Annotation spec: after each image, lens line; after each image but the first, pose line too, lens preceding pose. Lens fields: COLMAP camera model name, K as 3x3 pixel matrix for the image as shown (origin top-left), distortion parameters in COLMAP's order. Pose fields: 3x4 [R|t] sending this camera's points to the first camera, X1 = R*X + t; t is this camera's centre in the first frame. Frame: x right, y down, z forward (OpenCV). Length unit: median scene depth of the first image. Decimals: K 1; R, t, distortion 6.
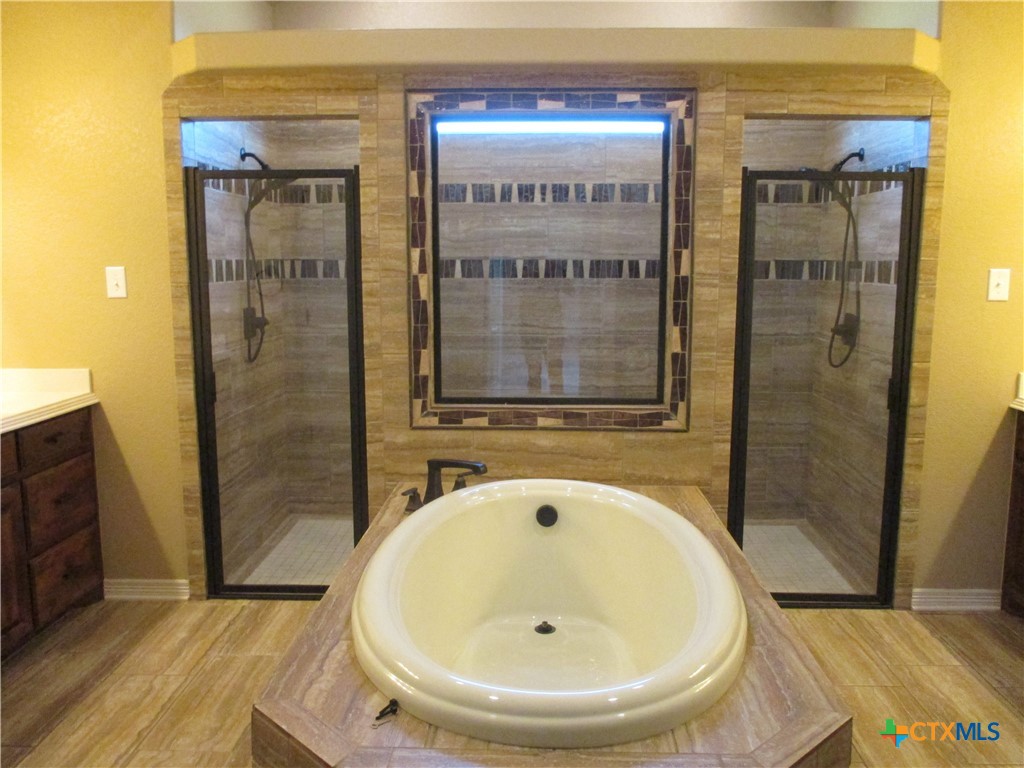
lens RADIAL K [[850.1, 0, 520.2], [0, 850.1, 385.4], [0, 0, 1]] dist [-0.049735, 0.014864]
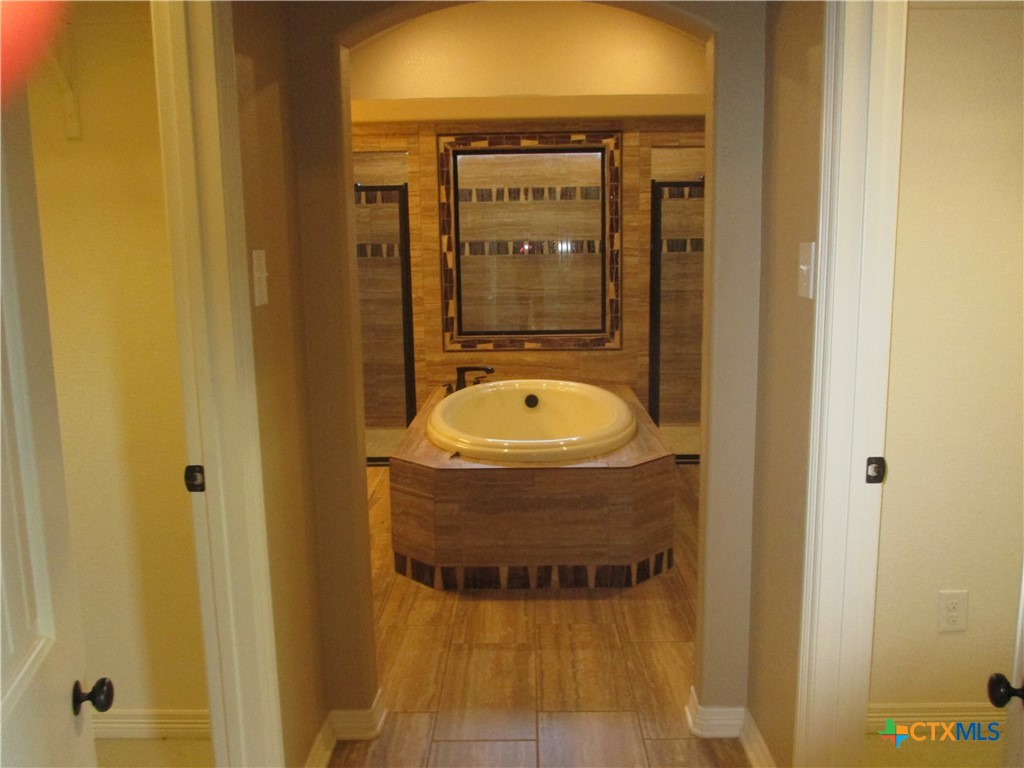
lens RADIAL K [[850.1, 0, 510.6], [0, 850.1, 382.5], [0, 0, 1]] dist [-0.049735, 0.014864]
pose [[0.999824, -0.018737, 0.001266, -0.008834], [0.018713, 0.999677, 0.017173, 0.084557], [-0.001587, -0.017147, 0.999852, -0.564174]]
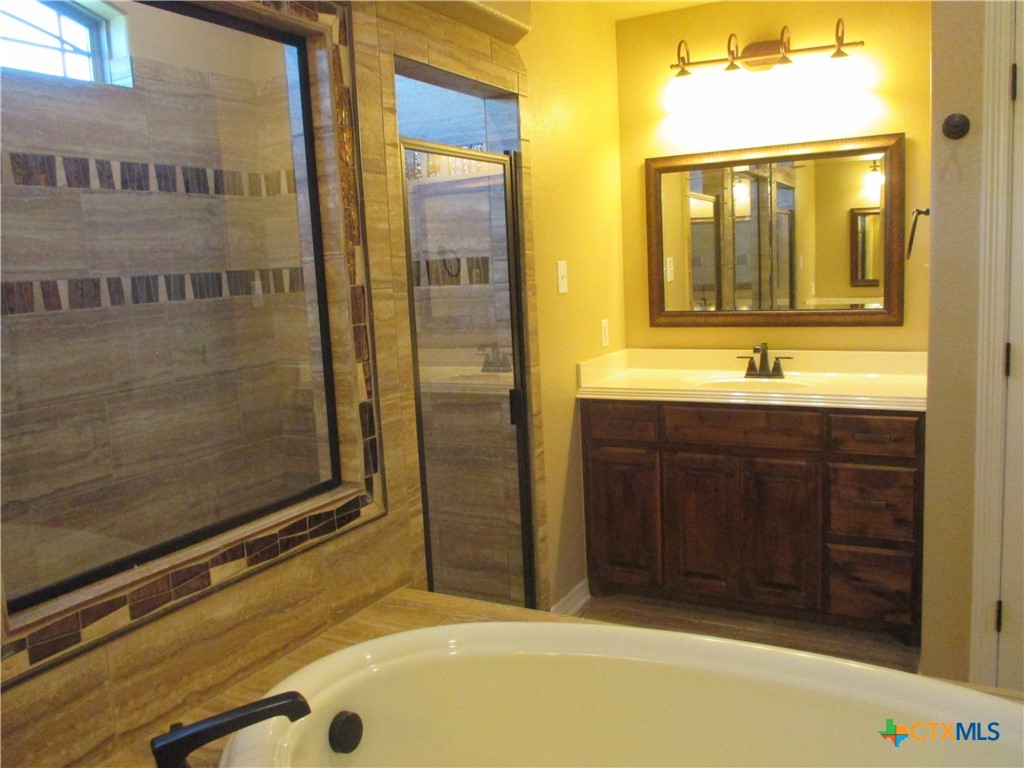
lens RADIAL K [[850.1, 0, 516.4], [0, 850.1, 379.9], [0, 0, 1]] dist [-0.049735, 0.014864]
pose [[0.442924, -0.146025, 0.884587, -0.341364], [0.181084, 0.980883, 0.071250, -0.080550], [-0.878081, 0.128626, 0.460900, 0.587345]]
